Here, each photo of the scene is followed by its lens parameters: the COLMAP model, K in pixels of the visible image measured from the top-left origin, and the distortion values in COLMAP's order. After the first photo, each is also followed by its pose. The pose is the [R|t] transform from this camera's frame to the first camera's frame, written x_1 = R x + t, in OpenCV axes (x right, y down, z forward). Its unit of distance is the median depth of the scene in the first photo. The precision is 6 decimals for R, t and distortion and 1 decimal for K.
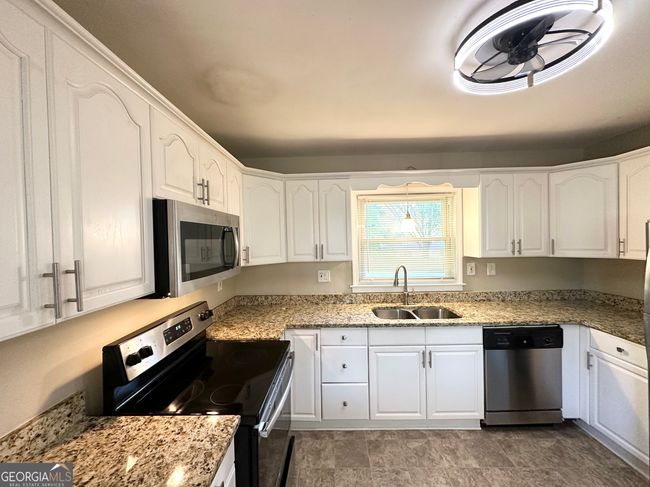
lens RADIAL K [[259.7, 0, 323.8], [0, 259.7, 242.9], [0, 0, 1]] dist [-0.005492, 0.001426]
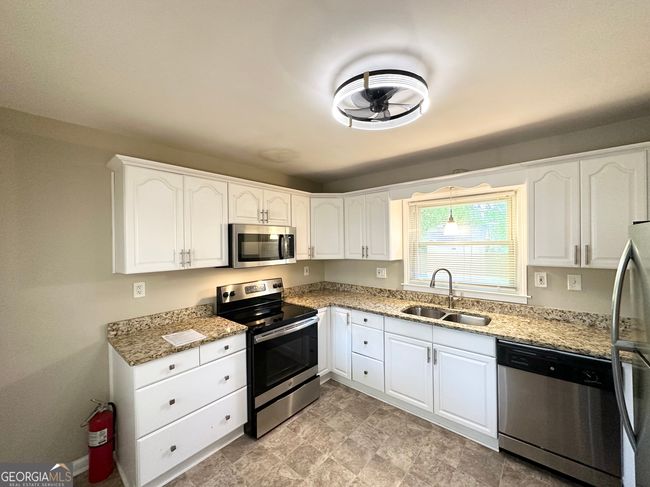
lens RADIAL K [[259.7, 0, 325.4], [0, 259.7, 243.0], [0, 0, 1]] dist [-0.005492, 0.001426]
pose [[0.769756, 0.014999, -0.638162, 0.718424], [-0.015054, 0.999872, 0.005343, -0.014303], [0.638161, 0.005494, 0.769883, -0.101528]]
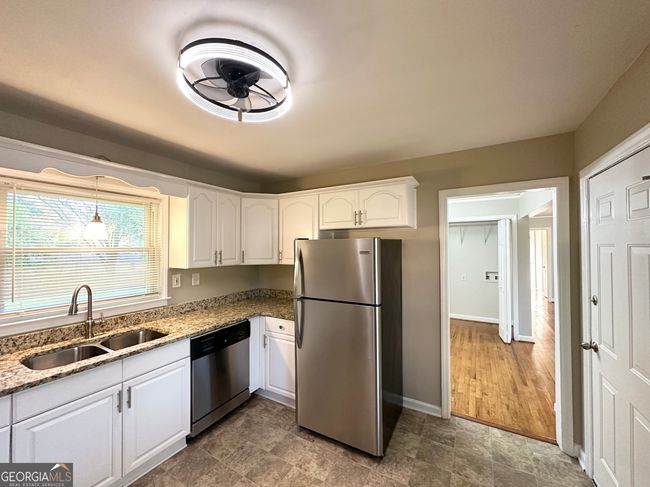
lens RADIAL K [[259.7, 0, 326.5], [0, 259.7, 242.6], [0, 0, 1]] dist [-0.005492, 0.001426]
pose [[0.479365, 0.034887, 0.876922, -0.019257], [0.006348, 0.999046, -0.043215, 0.003784], [-0.877593, 0.026282, 0.478686, 0.056289]]
